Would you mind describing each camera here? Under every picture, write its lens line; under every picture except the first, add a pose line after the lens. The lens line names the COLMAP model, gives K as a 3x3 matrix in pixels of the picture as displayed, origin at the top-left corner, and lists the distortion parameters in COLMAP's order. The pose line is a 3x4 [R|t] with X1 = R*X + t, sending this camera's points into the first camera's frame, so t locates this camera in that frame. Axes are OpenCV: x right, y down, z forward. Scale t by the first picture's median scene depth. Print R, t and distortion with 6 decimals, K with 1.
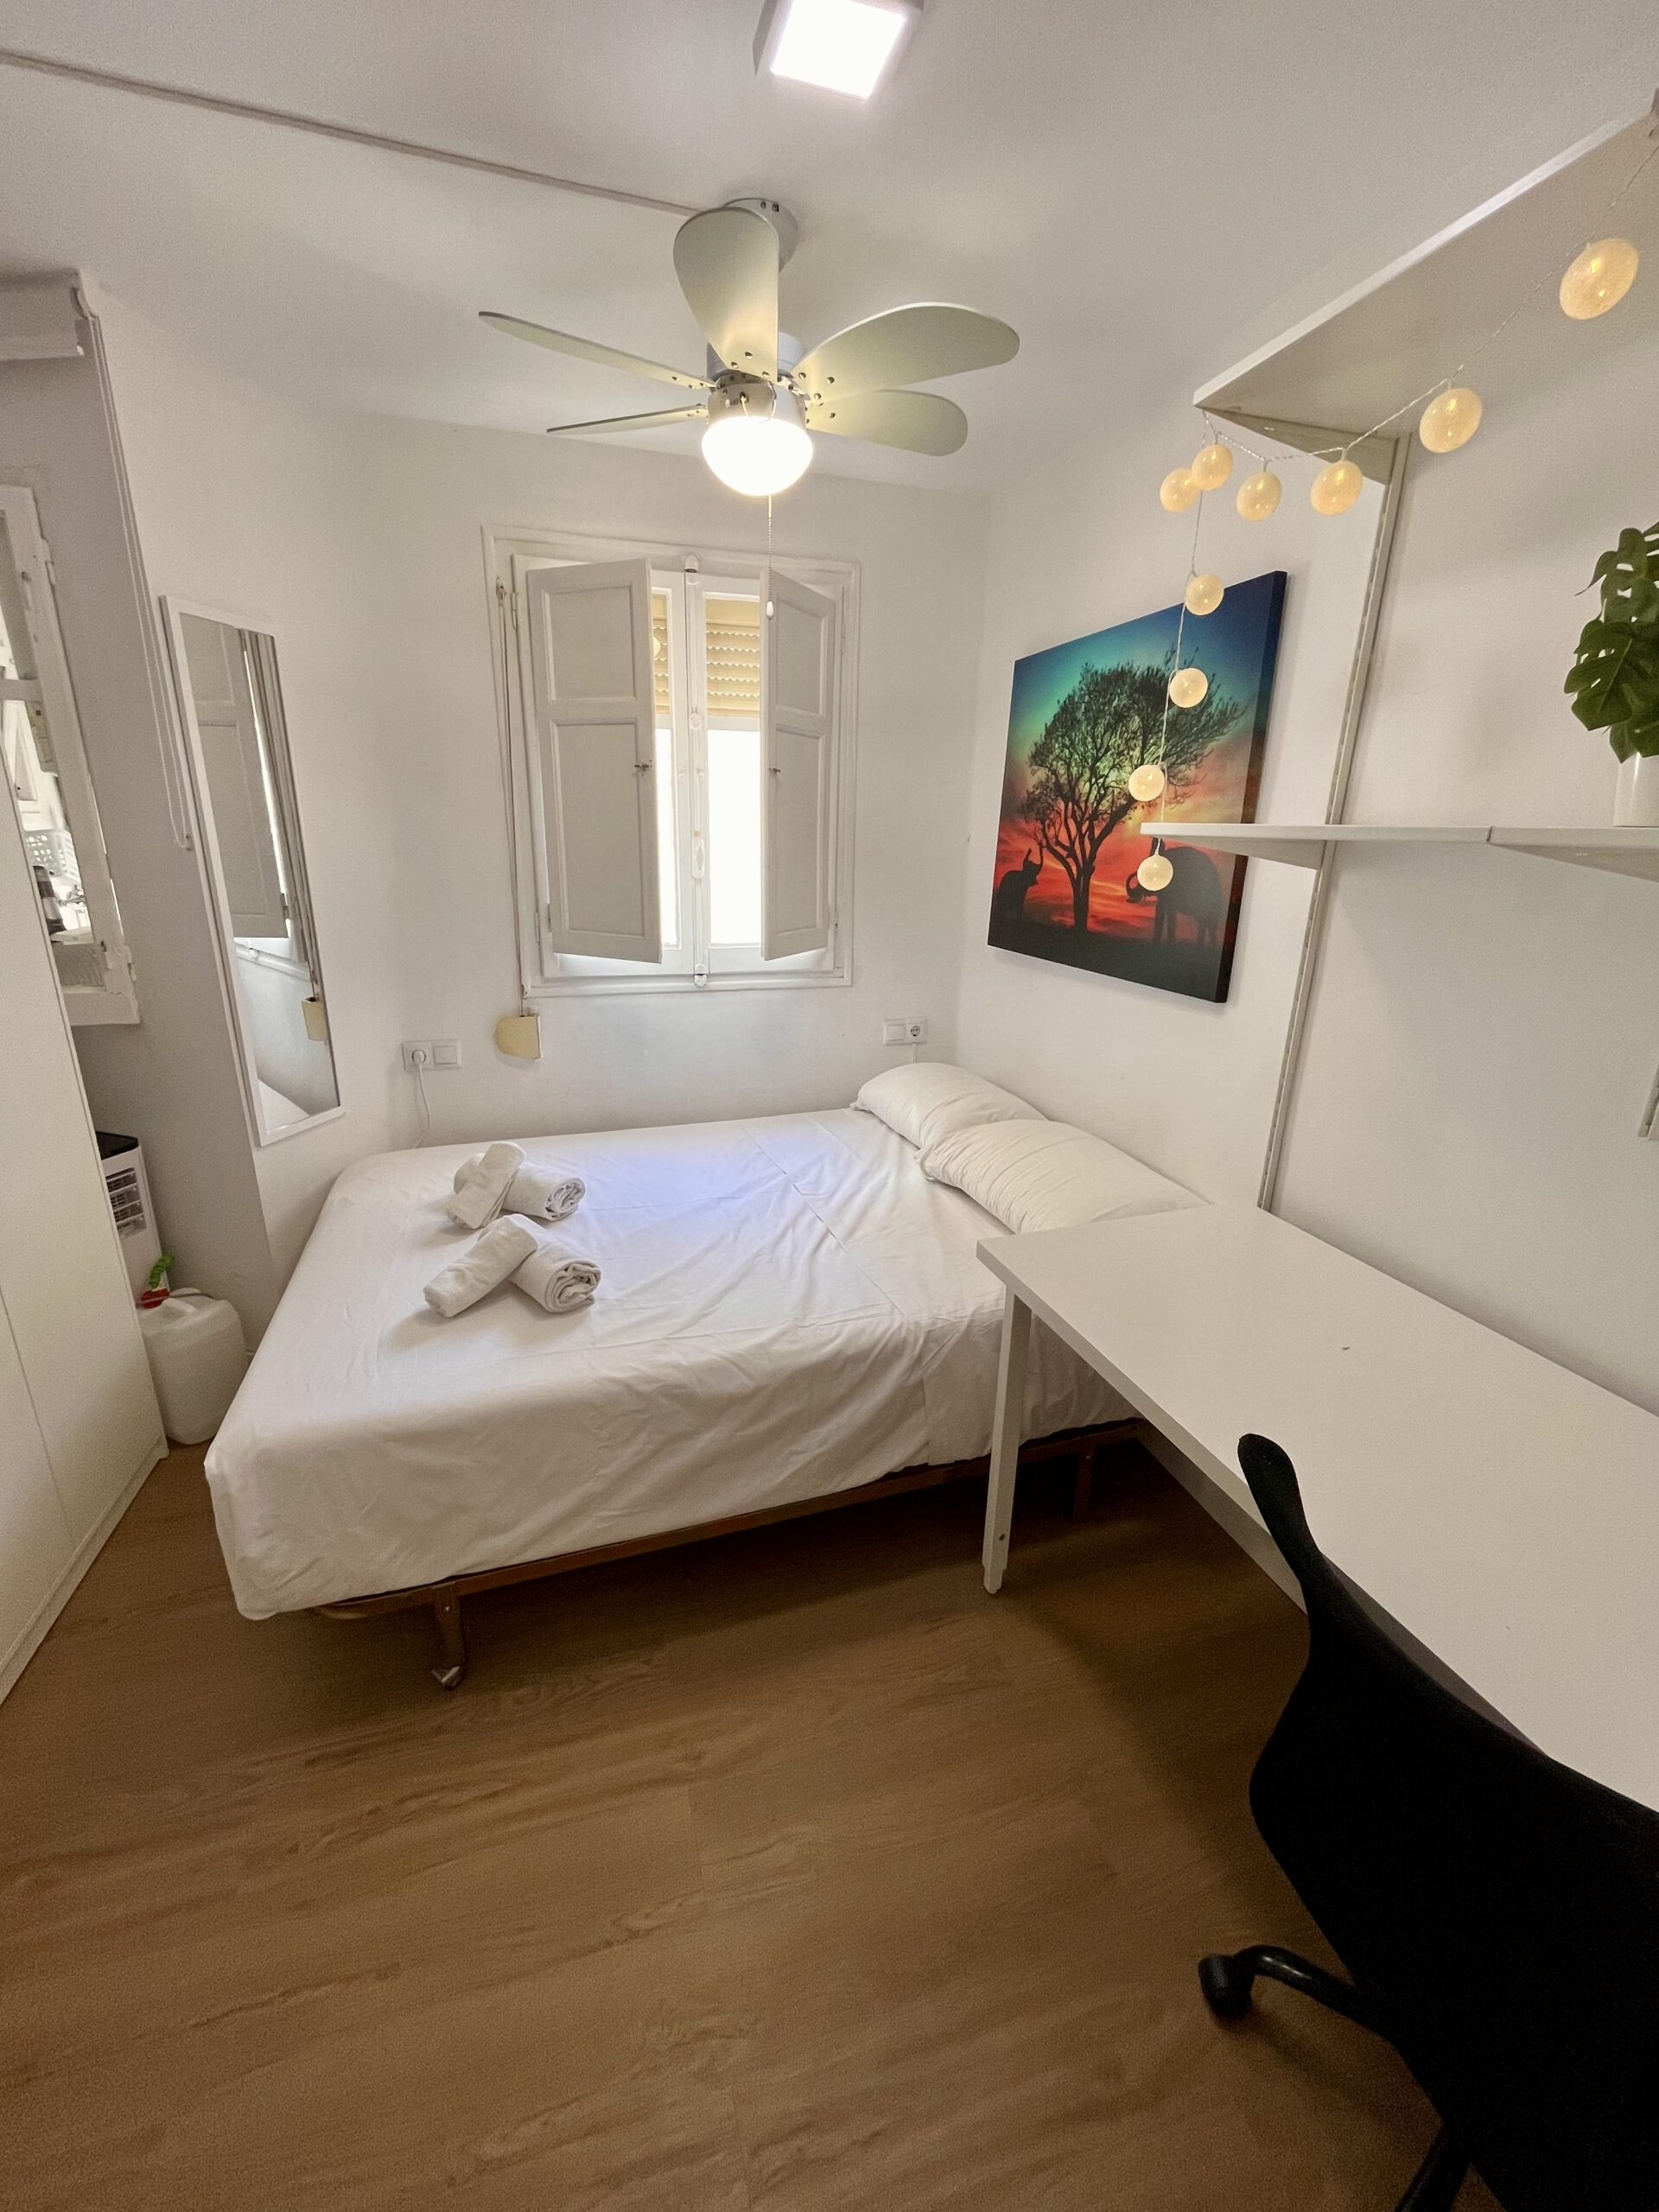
lens RADIAL K [[897.5, 0, 832.1], [0, 897.5, 1109.3], [0, 0, 1]] dist [-0.004114, -0.000103]
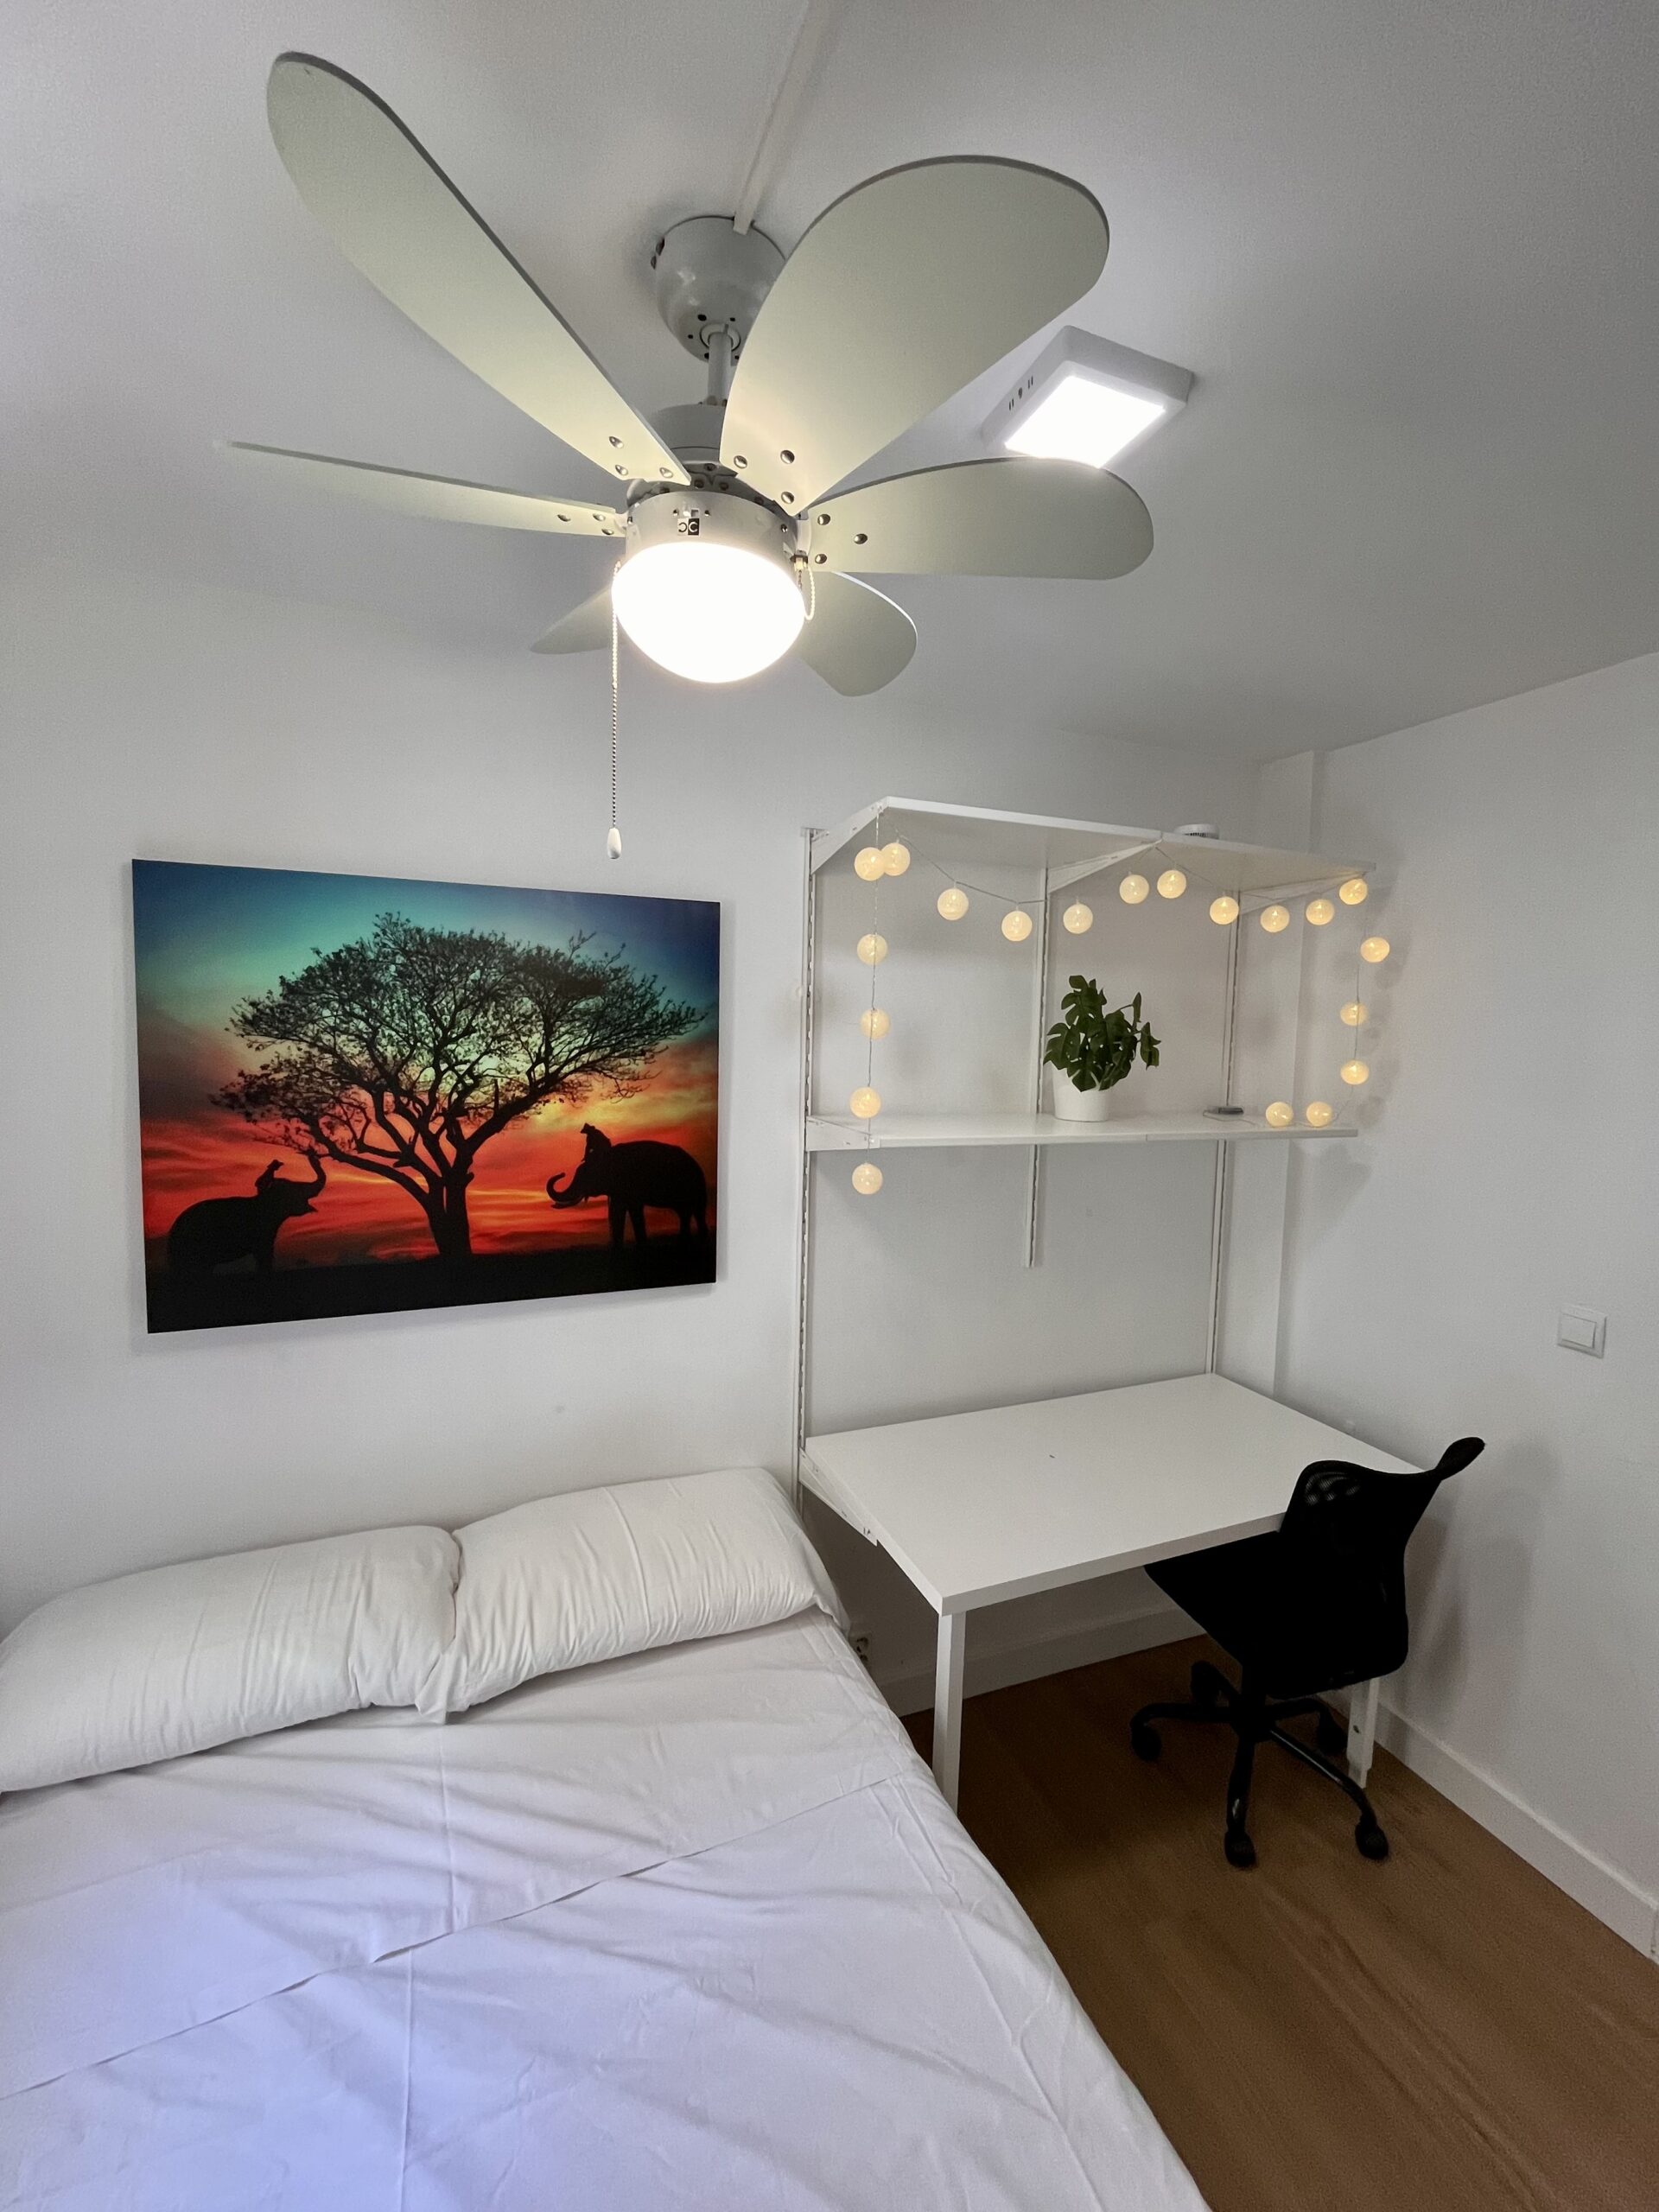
lens RADIAL K [[906.8, 0, 836.0], [0, 906.8, 1105.6], [0, 0, 1]] dist [-0.001145, 0.000765]
pose [[-0.073005, -0.109403, 0.991313, -0.483648], [0.270053, 0.954665, 0.125247, -0.334371], [-0.960074, 0.276851, -0.040151, 0.707222]]
